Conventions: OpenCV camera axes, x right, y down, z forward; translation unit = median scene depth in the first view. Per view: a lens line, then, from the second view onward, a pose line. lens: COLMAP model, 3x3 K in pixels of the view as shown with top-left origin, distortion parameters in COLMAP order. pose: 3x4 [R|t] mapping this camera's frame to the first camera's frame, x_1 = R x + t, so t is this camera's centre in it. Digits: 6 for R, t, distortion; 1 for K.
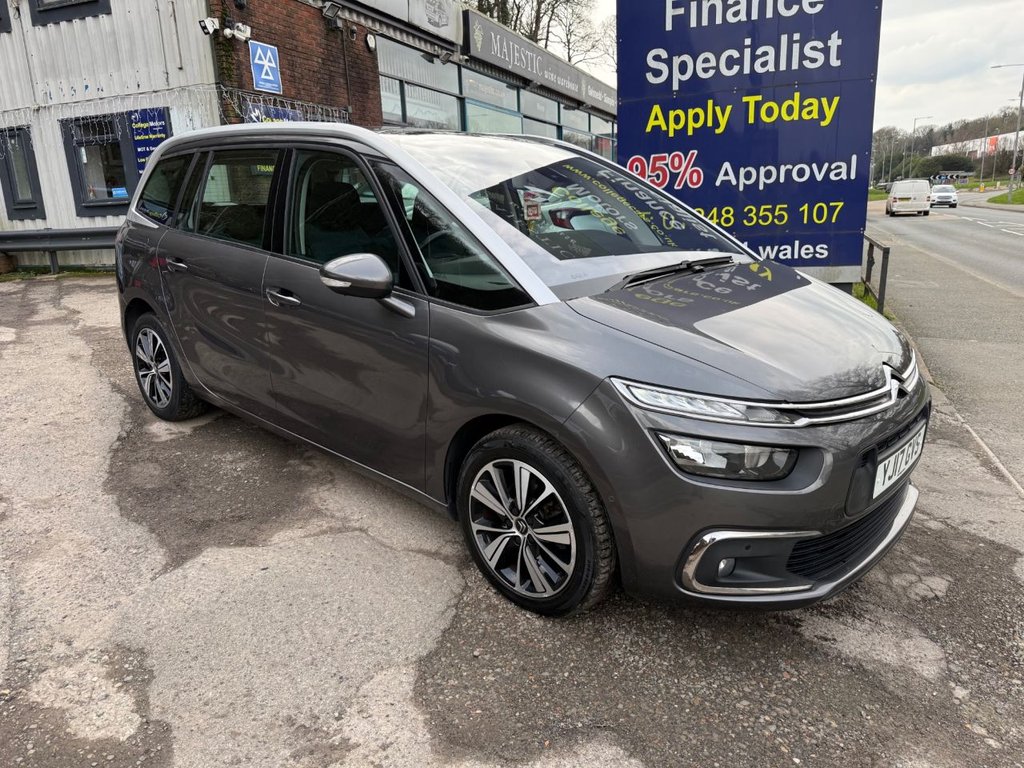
lens RADIAL K [[728.5, 0, 503.8], [0, 728.5, 390.3], [0, 0, 1]] dist [0.014456, -0.021664]
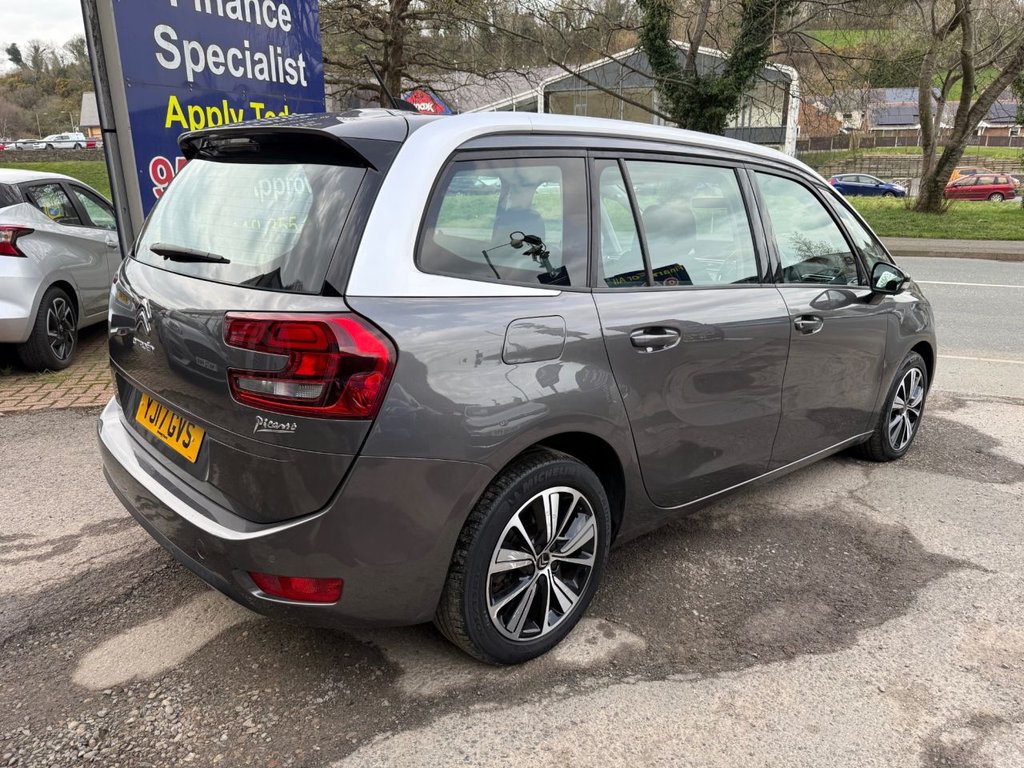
lens RADIAL K [[731.4, 0, 521.8], [0, 731.4, 379.5], [0, 0, 1]] dist [0.011973, -0.021370]
pose [[0.069485, -0.243117, 0.967505, -0.934450], [0.253724, 0.942263, 0.218552, -0.266127], [-0.964778, 0.230293, 0.127158, 0.907903]]
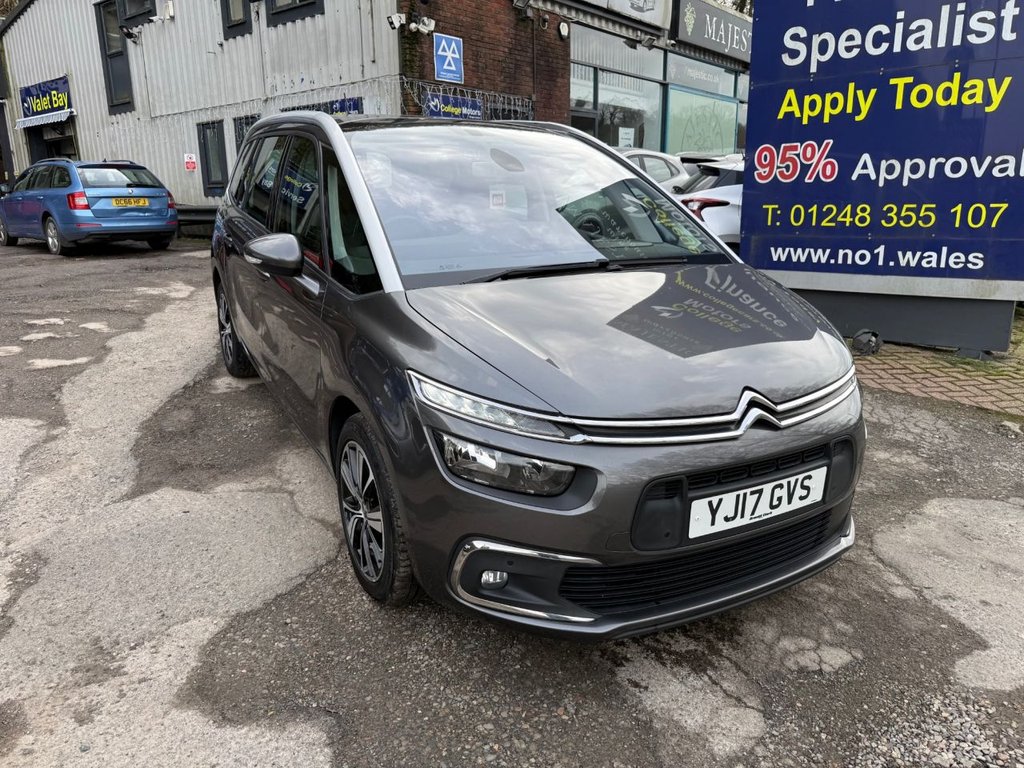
lens RADIAL K [[728.5, 0, 503.8], [0, 728.5, 385.0], [0, 0, 1]] dist [0.014456, -0.021664]
pose [[0.947683, 0.107647, -0.300515, 0.277229], [-0.104954, 0.994159, 0.025139, -0.017435], [0.301466, 0.007716, 0.953446, 0.048141]]
